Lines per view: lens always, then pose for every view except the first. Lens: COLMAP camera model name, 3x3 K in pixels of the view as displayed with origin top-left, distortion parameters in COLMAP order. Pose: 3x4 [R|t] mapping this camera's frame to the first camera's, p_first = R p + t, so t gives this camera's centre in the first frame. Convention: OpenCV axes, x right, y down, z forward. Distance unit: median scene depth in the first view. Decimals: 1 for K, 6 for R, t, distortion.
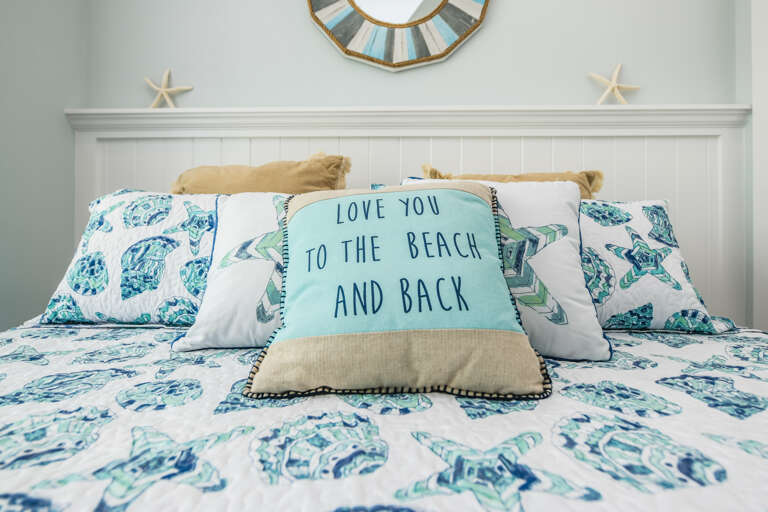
lens RADIAL K [[375.8, 0, 384.0], [0, 375.8, 251.5], [0, 0, 1]] dist [-0.004776, -0.000939]
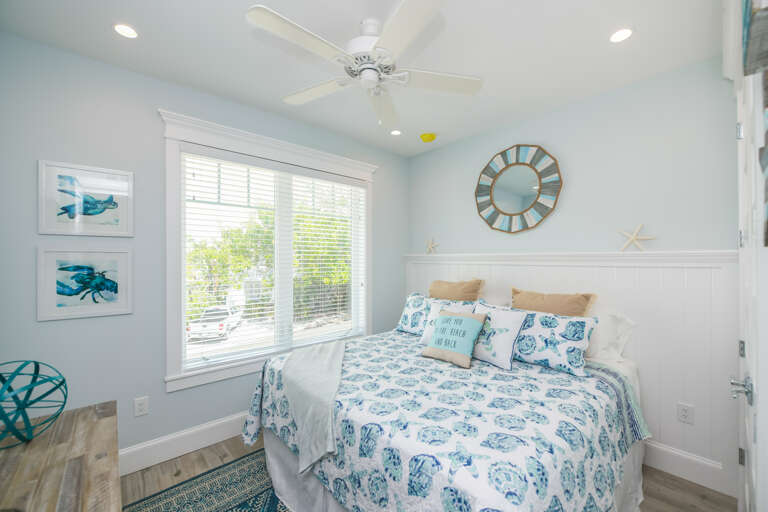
lens RADIAL K [[309.4, 0, 381.5], [0, 309.4, 259.0], [0, 0, 1]] dist [-0.000812, -0.001370]
pose [[0.685837, -0.006885, -0.727723, 1.395447], [0.000834, 0.999962, -0.008675, -0.542928], [0.727755, 0.005343, 0.685817, -1.393062]]
